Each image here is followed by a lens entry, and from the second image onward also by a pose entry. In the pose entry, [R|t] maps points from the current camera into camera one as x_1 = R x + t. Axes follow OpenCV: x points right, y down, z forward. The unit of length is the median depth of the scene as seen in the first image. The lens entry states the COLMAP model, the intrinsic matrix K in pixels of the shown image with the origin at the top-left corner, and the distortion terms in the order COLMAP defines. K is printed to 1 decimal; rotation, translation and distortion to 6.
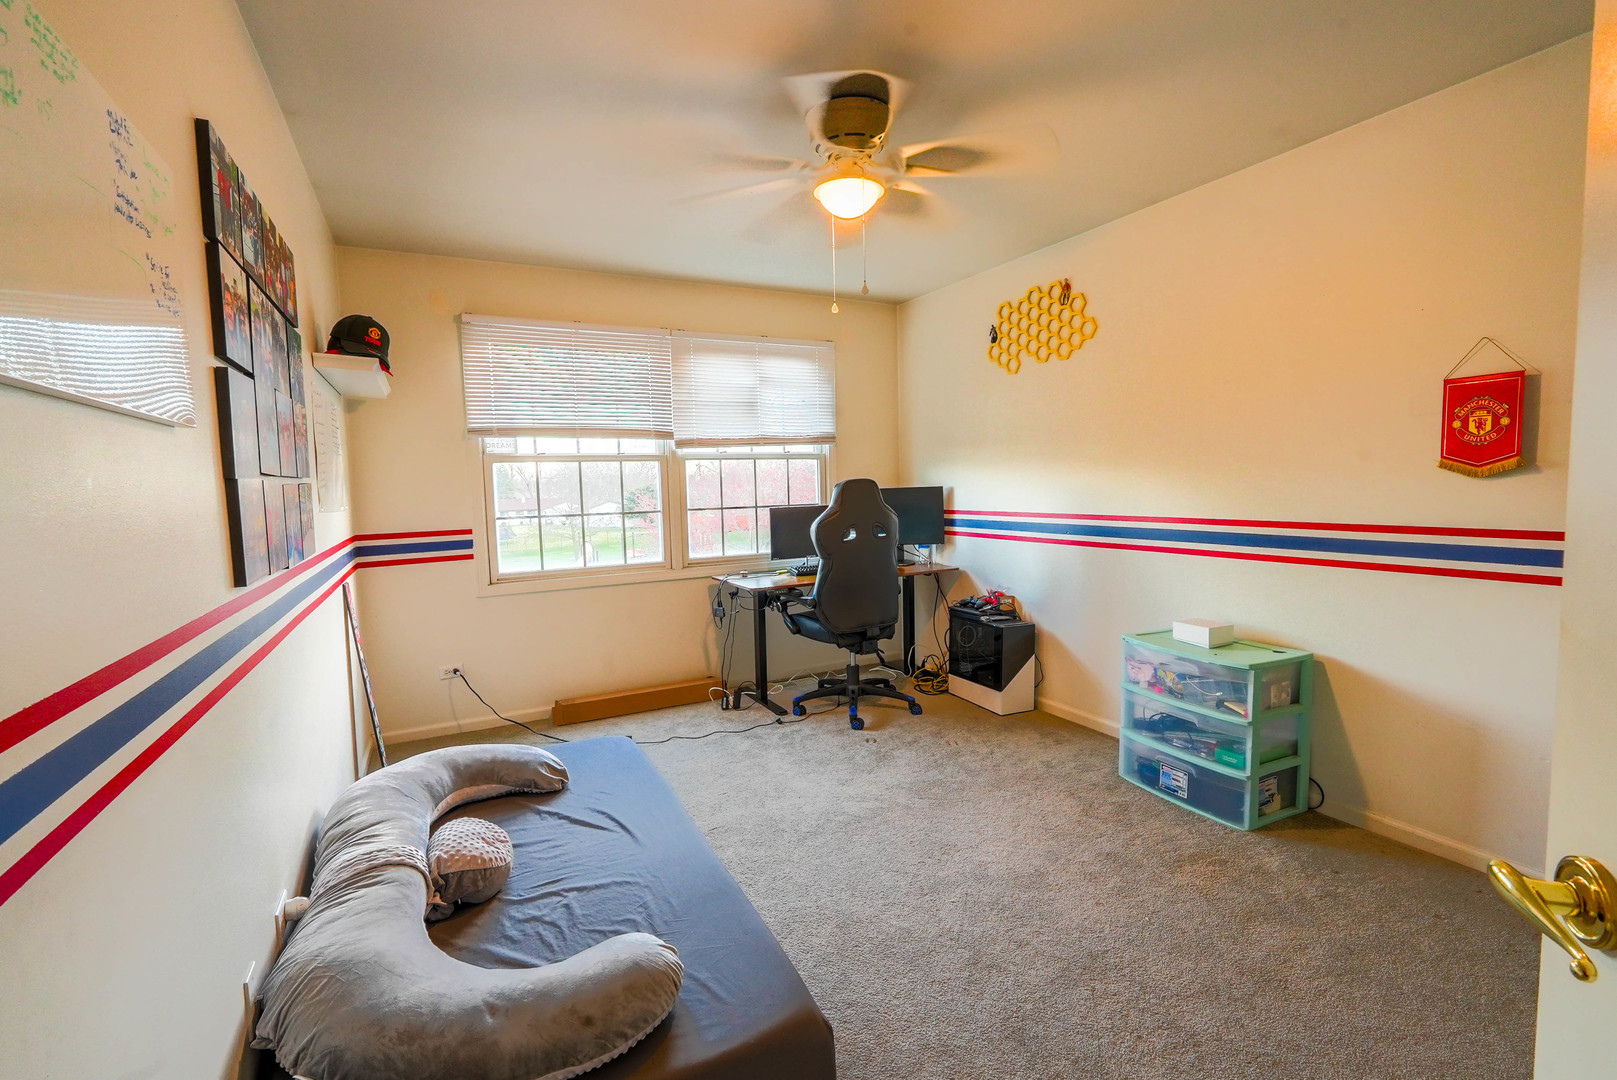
lens RADIAL K [[718.8, 0, 807.4], [0, 718.8, 537.9], [0, 0, 1]] dist [0.000218, 0.000102]
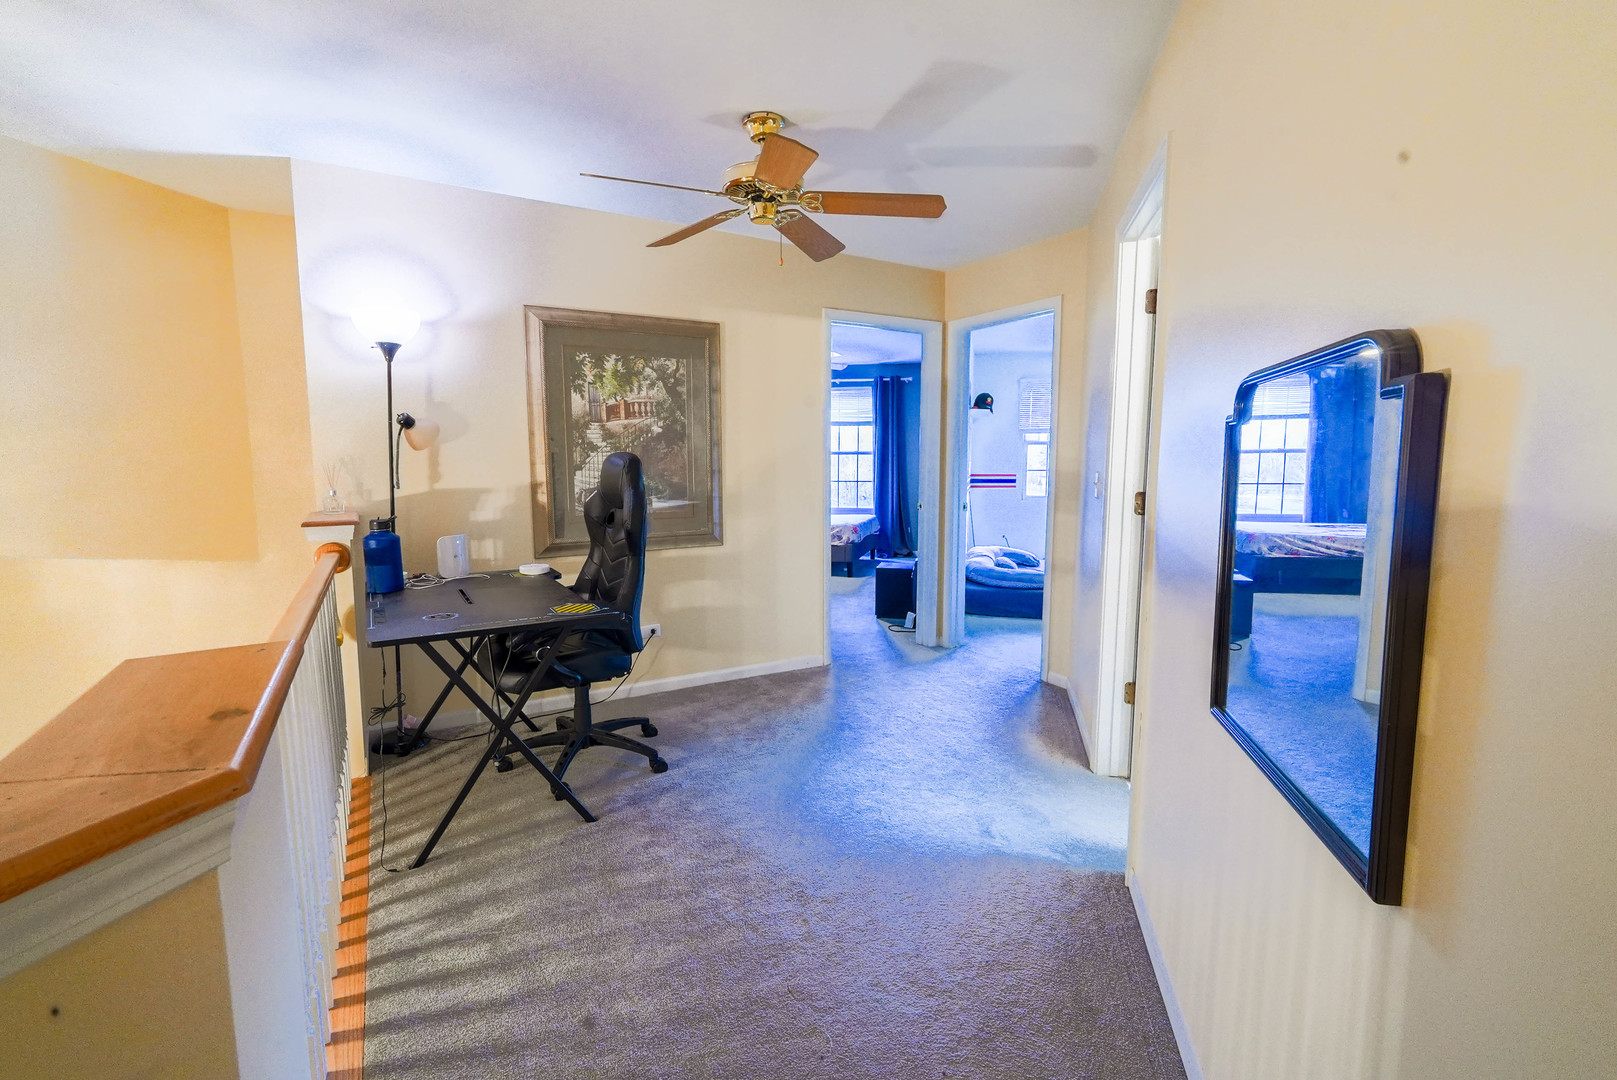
lens RADIAL K [[718.8, 0, 808.7], [0, 718.8, 541.4], [0, 0, 1]] dist [0.000218, 0.000102]
pose [[0.745151, 0.098676, -0.659555, 0.567438], [-0.072417, 0.995117, 0.067064, 0.093932], [0.662952, -0.002210, 0.748659, -1.143032]]
